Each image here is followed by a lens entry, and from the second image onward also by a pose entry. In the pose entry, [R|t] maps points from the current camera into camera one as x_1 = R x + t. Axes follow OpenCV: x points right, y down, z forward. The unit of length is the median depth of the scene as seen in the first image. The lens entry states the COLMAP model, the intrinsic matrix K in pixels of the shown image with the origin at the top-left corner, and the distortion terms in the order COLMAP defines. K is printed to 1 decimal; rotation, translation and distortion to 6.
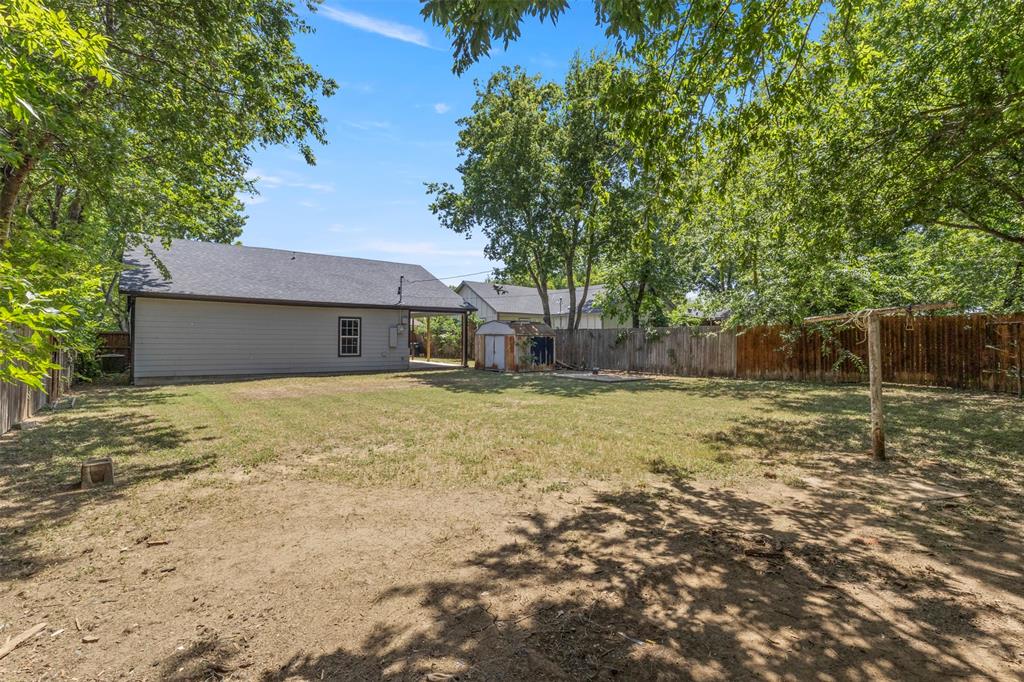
lens RADIAL K [[473.8, 0, 511.8], [0, 473.8, 341.1], [0, 0, 1]] dist [-0.000524, 0.002124]
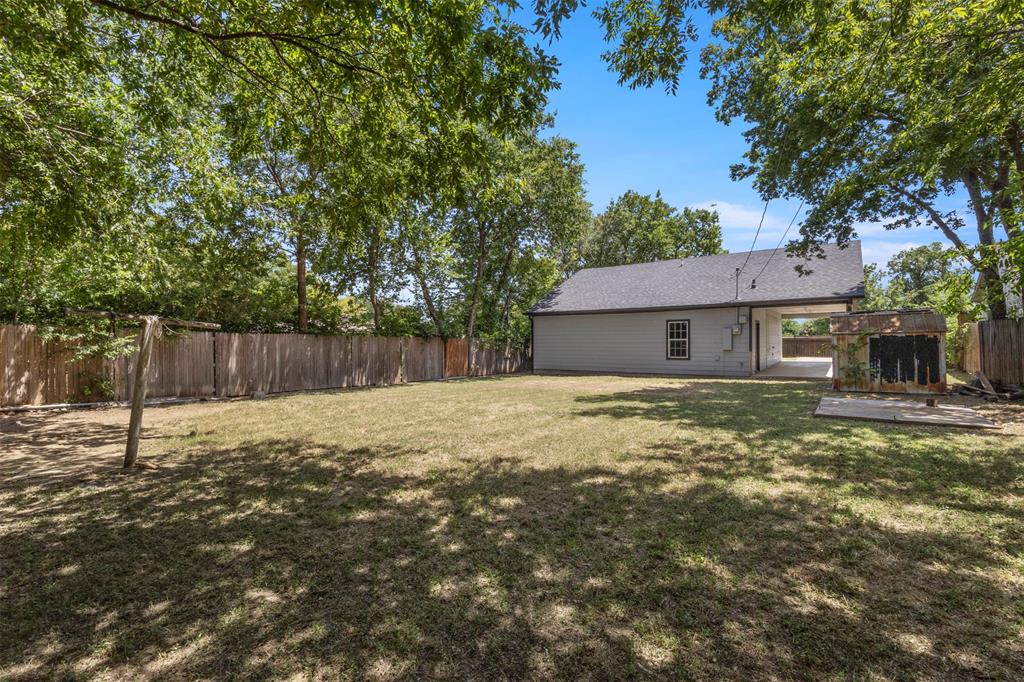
lens RADIAL K [[473.8, 0, 511.8], [0, 473.8, 341.5], [0, 0, 1]] dist [-0.000524, 0.002124]
pose [[0.282345, -0.005017, -0.959300, 0.515373], [0.010115, 0.999946, -0.002253, -0.006559], [0.959260, -0.009067, 0.282380, 0.384745]]
